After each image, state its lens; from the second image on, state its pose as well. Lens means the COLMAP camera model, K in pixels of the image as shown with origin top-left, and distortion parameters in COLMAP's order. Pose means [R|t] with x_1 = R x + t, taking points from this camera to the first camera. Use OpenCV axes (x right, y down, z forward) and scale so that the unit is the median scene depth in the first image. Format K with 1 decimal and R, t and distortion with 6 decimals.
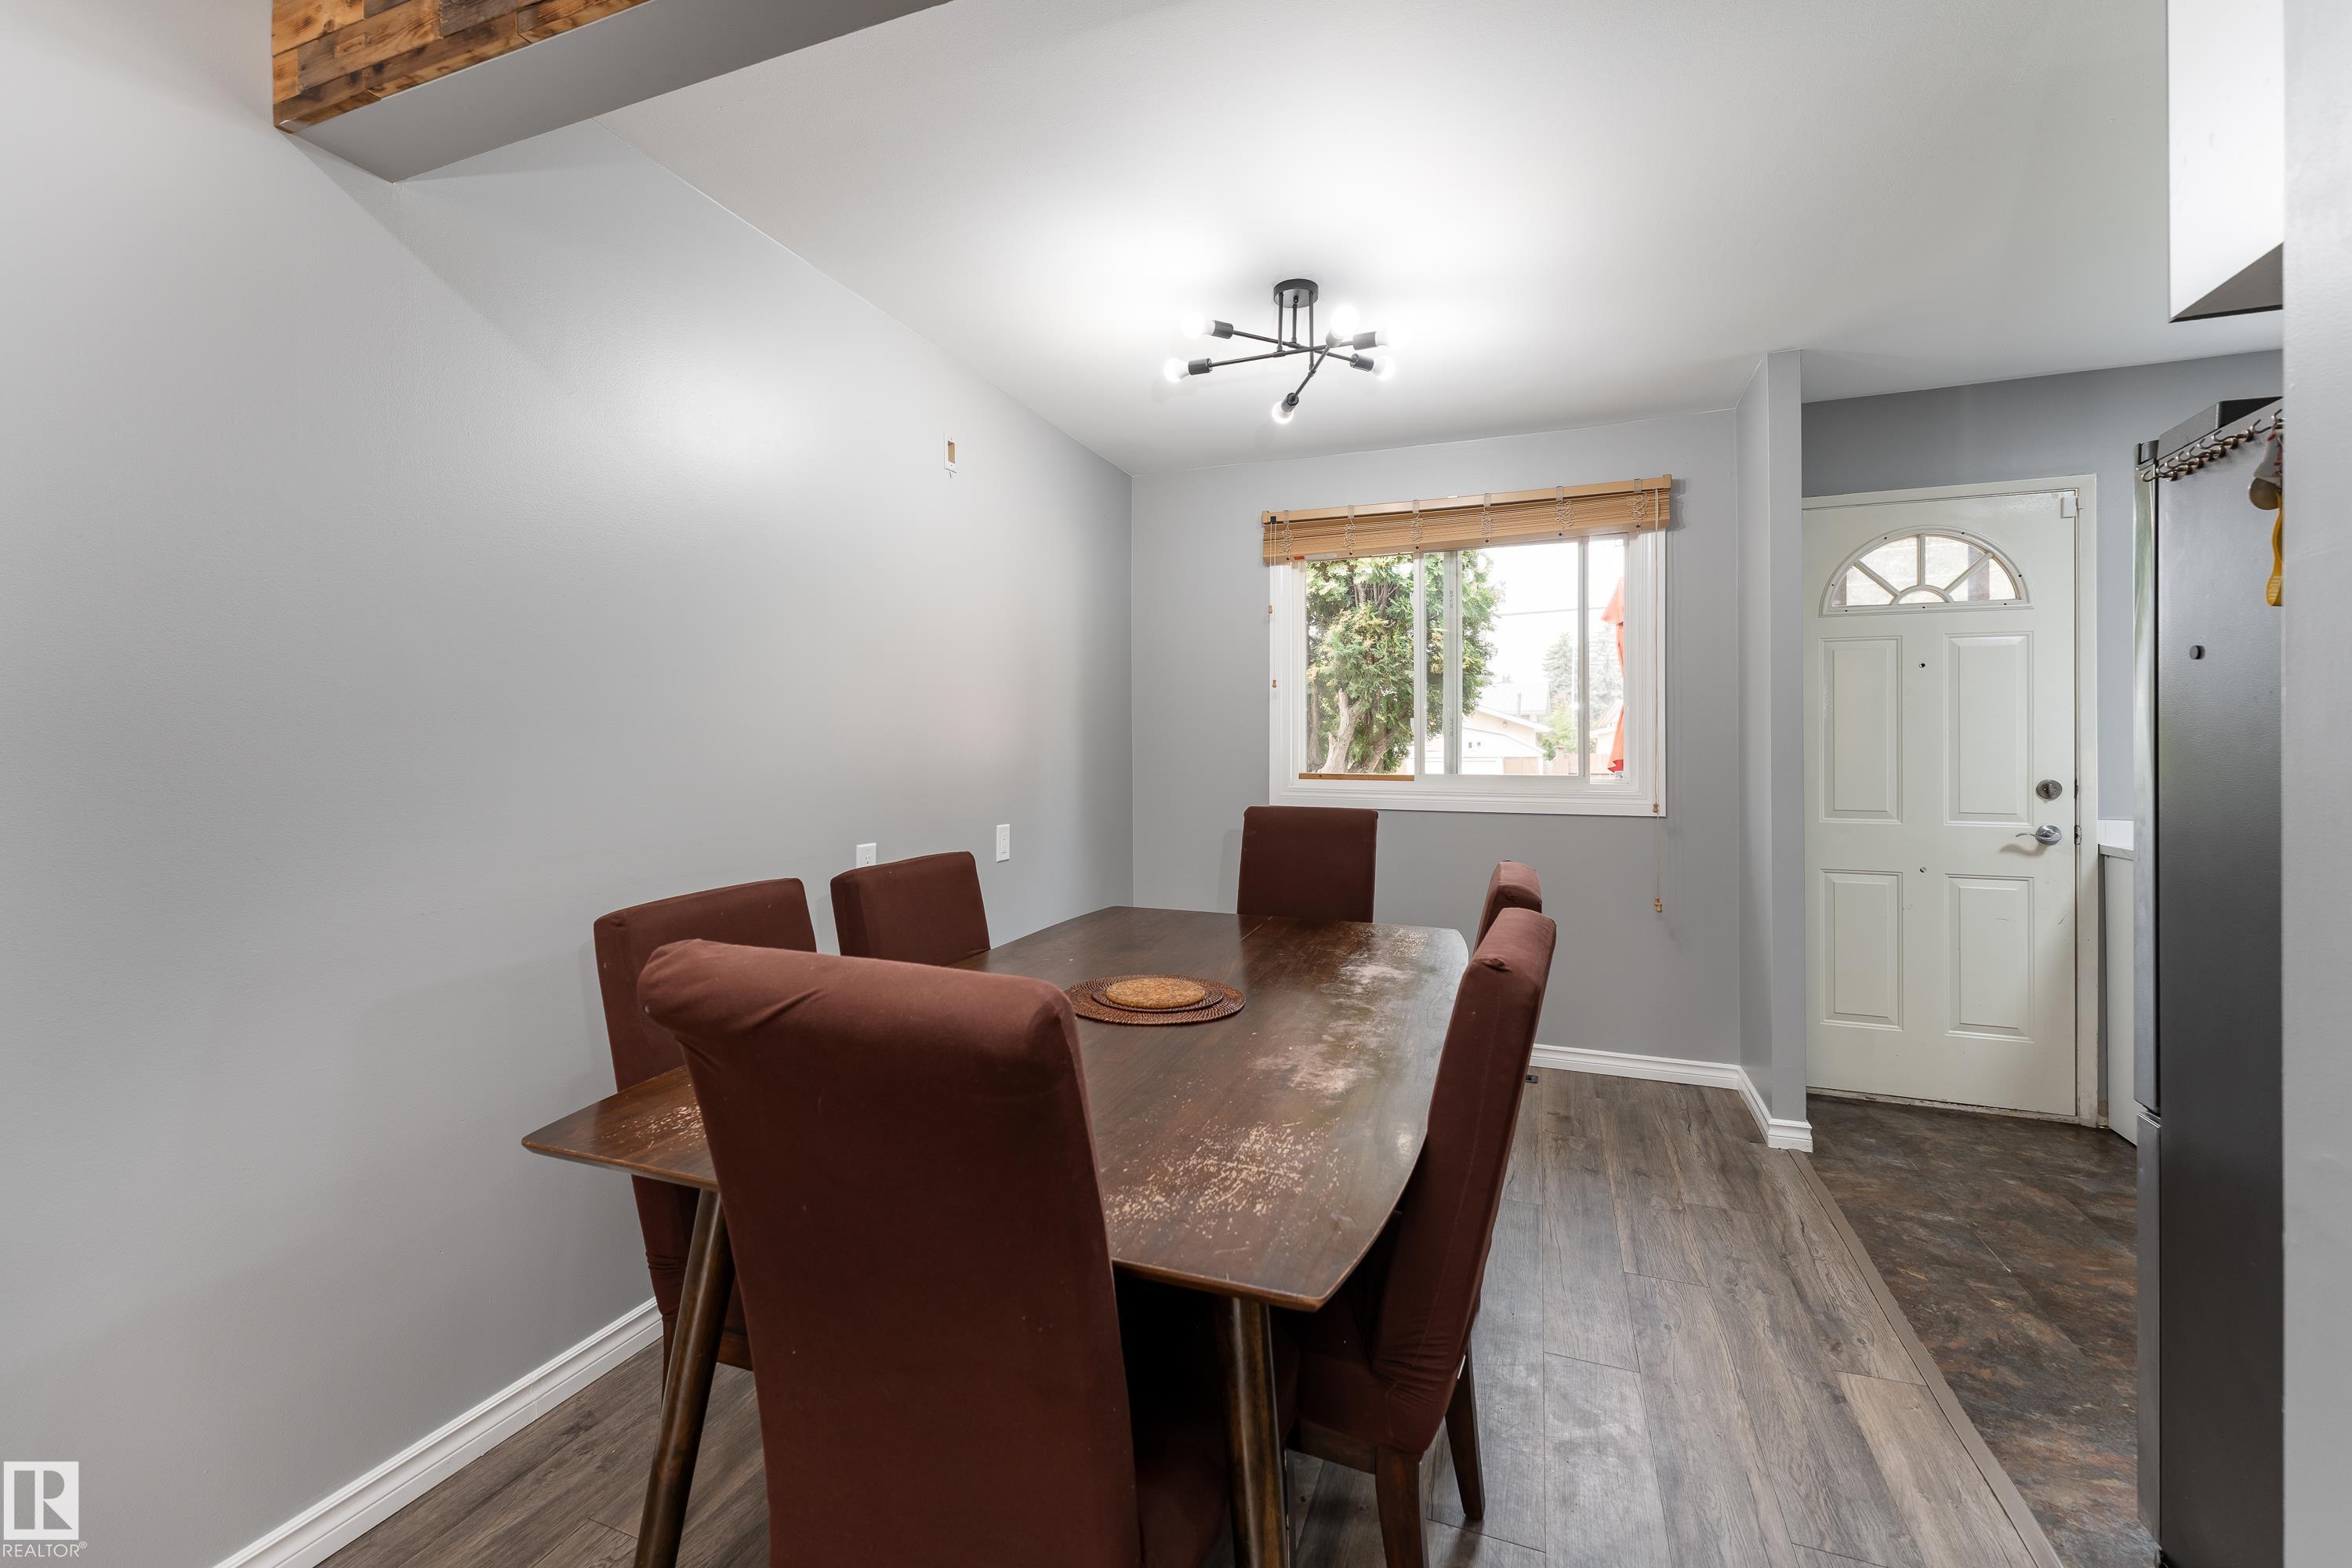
lens RADIAL K [[961.7, 0, 1178.3], [0, 961.7, 752.0], [0, 0, 1]] dist [0.010259, 0.000157]
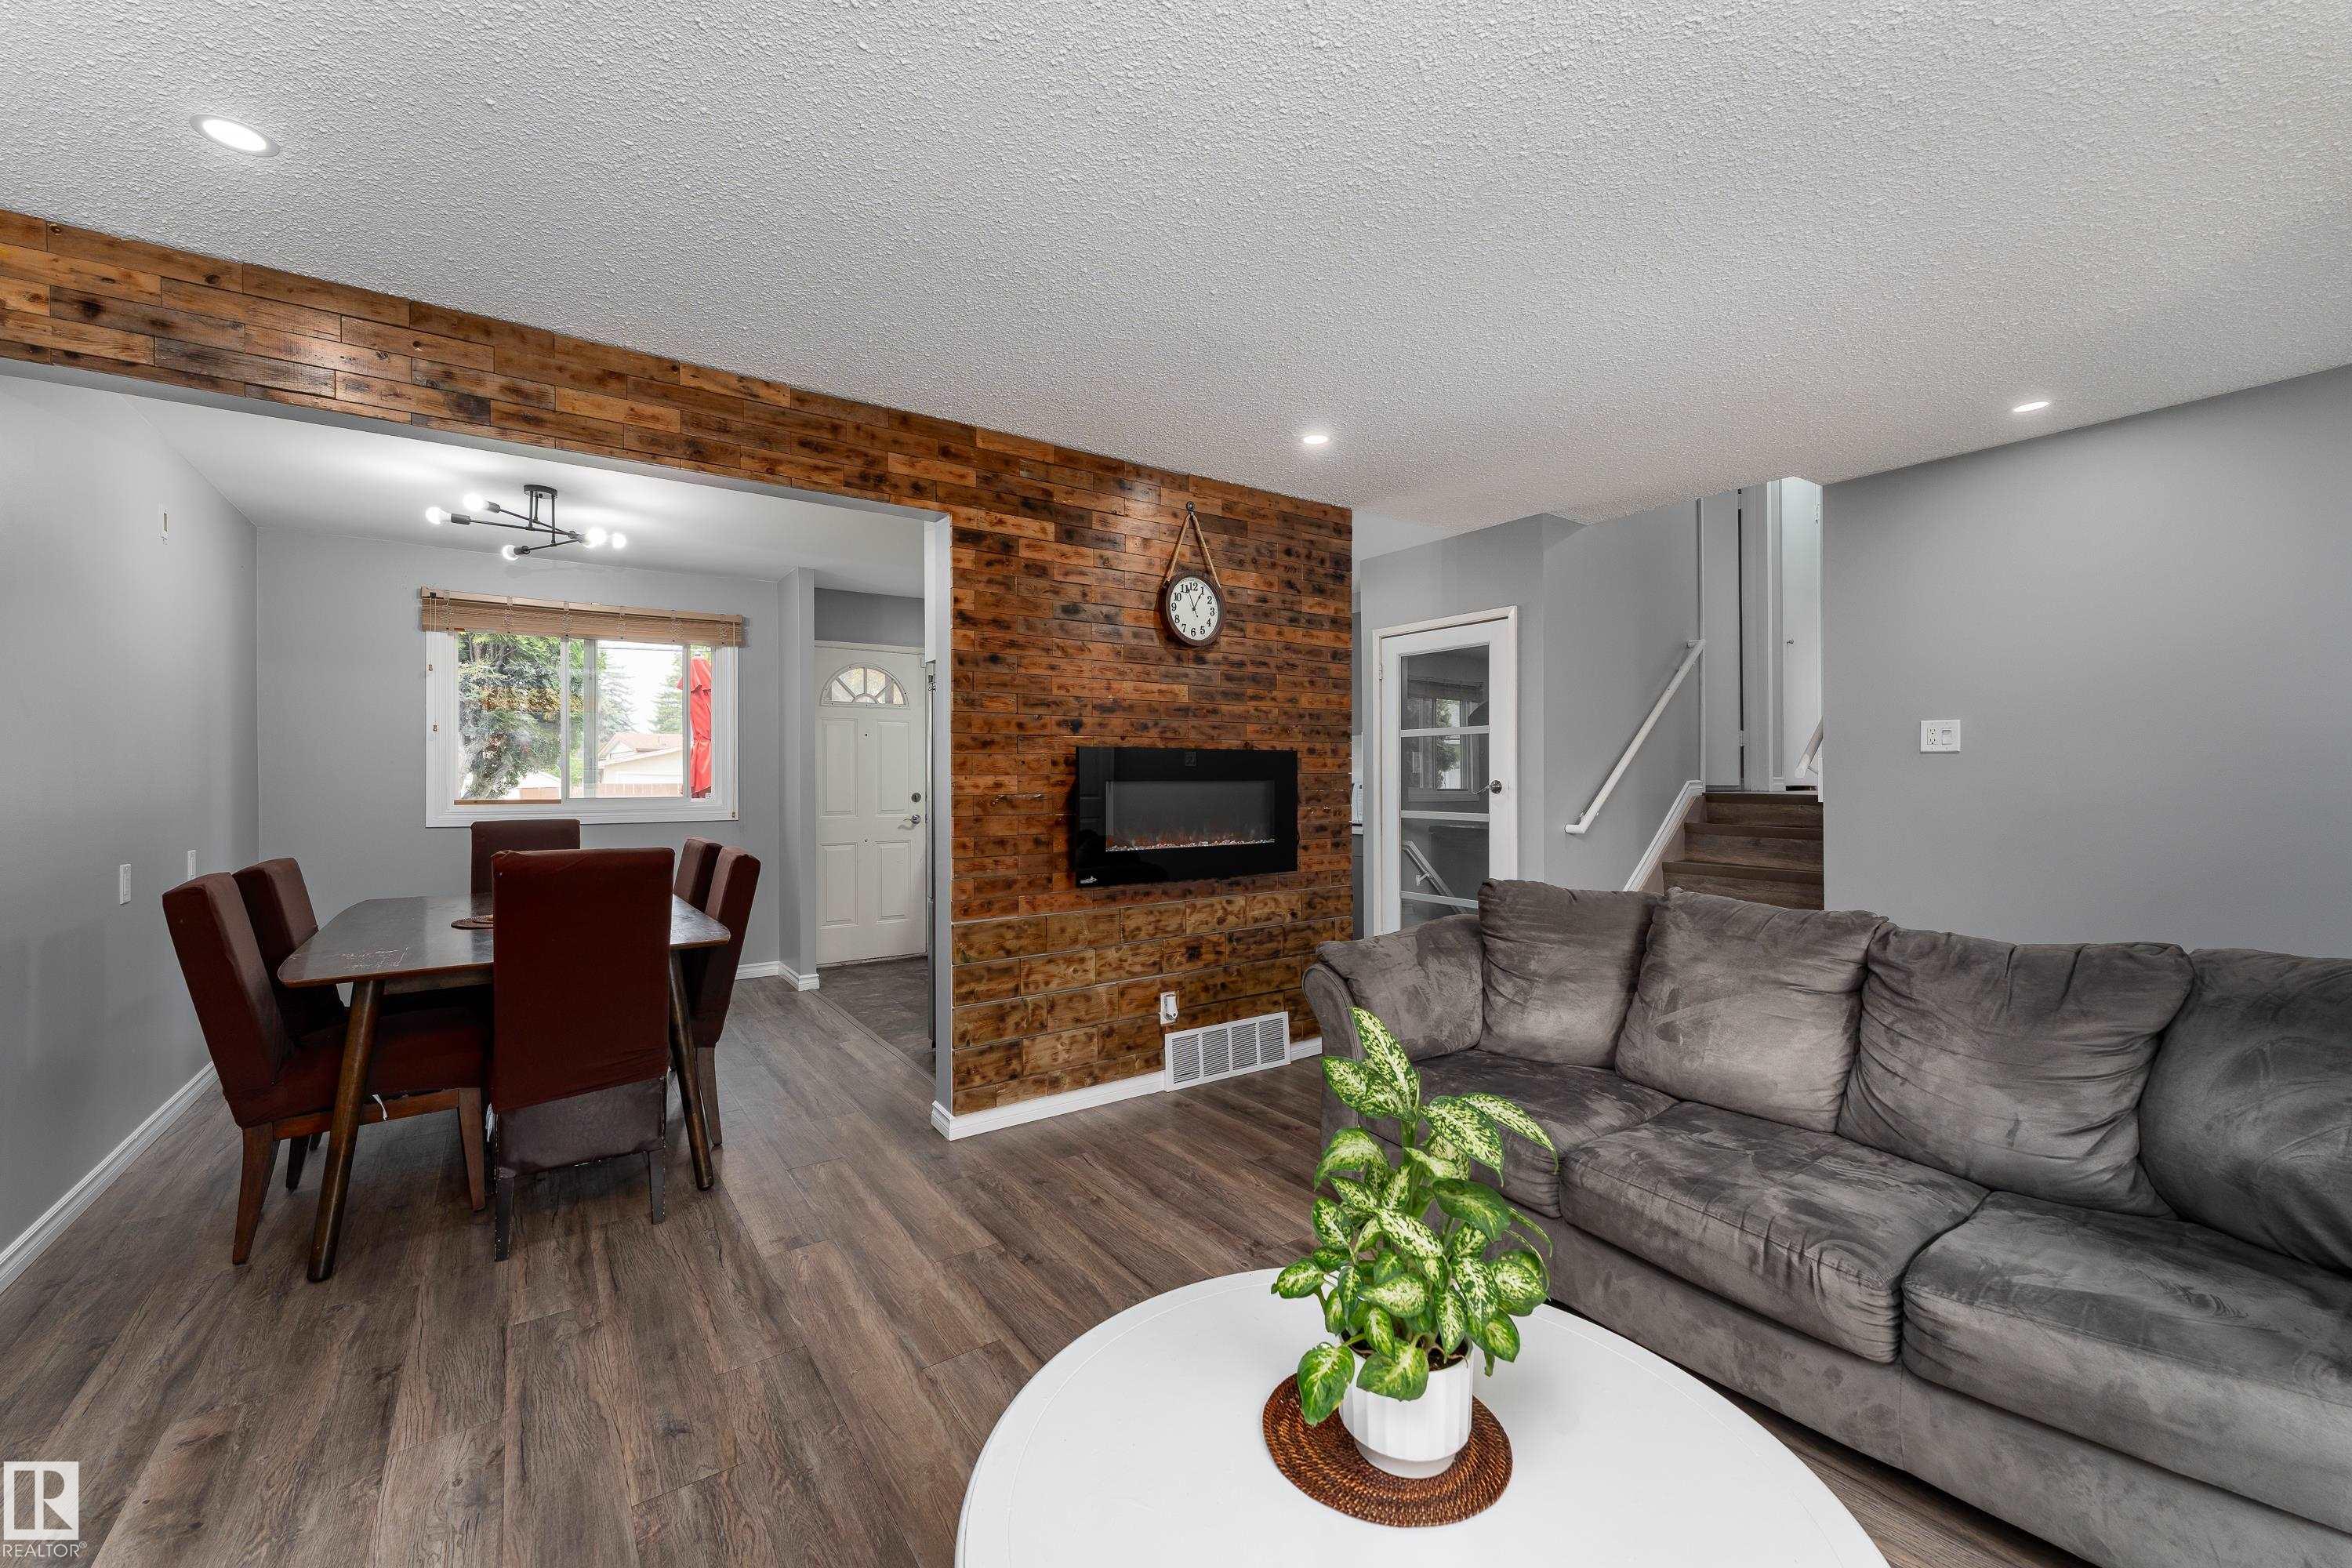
lens RADIAL K [[961.7, 0, 1178.3], [0, 961.7, 752.0], [0, 0, 1]] dist [0.010259, 0.000157]
pose [[0.555901, 0.019167, 0.831027, -0.469666], [0.006051, 0.999614, -0.027104, -0.000293], [-0.831226, 0.020096, 0.555571, -0.571692]]
